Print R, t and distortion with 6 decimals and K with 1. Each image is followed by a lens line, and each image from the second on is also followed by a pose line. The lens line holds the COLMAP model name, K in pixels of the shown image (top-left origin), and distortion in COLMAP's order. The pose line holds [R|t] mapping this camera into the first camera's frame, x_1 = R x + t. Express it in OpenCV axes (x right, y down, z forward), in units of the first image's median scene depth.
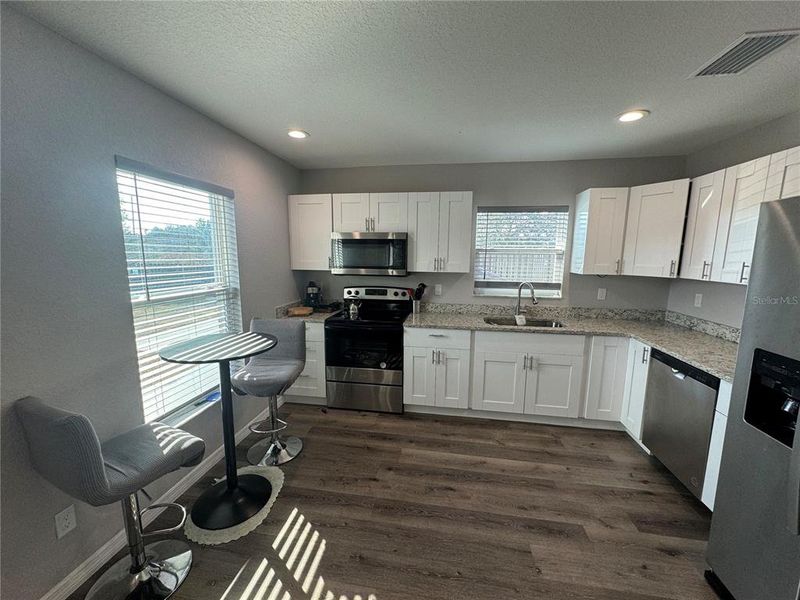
lens RADIAL K [[318.3, 0, 399.8], [0, 318.3, 300.8], [0, 0, 1]] dist [0.002501, -0.000595]
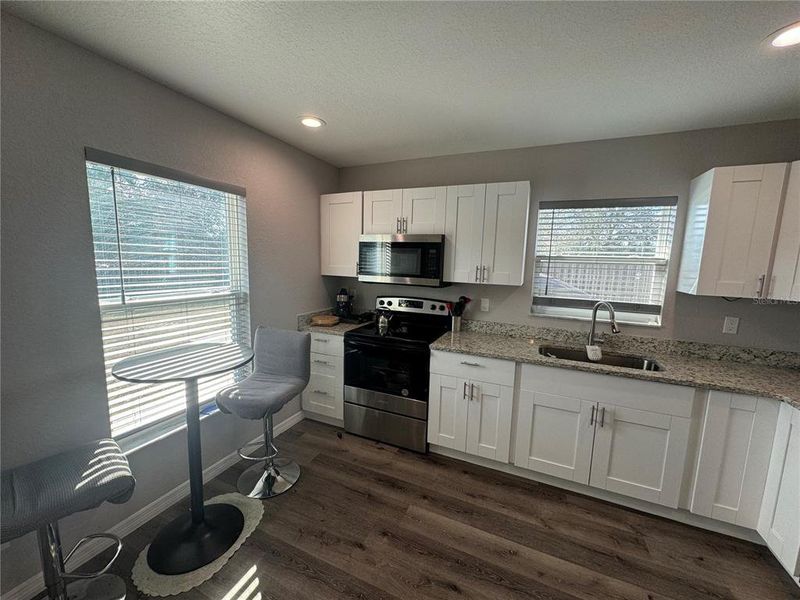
lens RADIAL K [[318.3, 0, 399.8], [0, 318.3, 300.6], [0, 0, 1]] dist [0.002501, -0.000595]
pose [[0.966664, 0.050493, -0.251019, 0.143589], [-0.055979, 0.998323, -0.014757, -0.027548], [0.249853, 0.028317, 0.967870, 0.197444]]
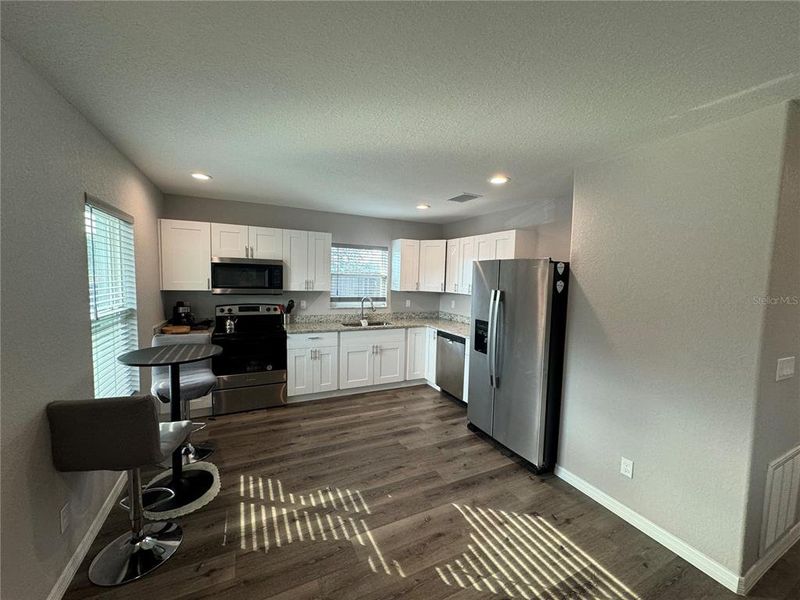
lens RADIAL K [[318.3, 0, 400.5], [0, 318.3, 300.7], [0, 0, 1]] dist [0.002501, -0.000595]
pose [[0.817739, -0.030874, 0.574761, -0.365807], [0.063305, 0.997327, -0.036494, 0.025570], [-0.572098, 0.066228, 0.817507, -0.328460]]
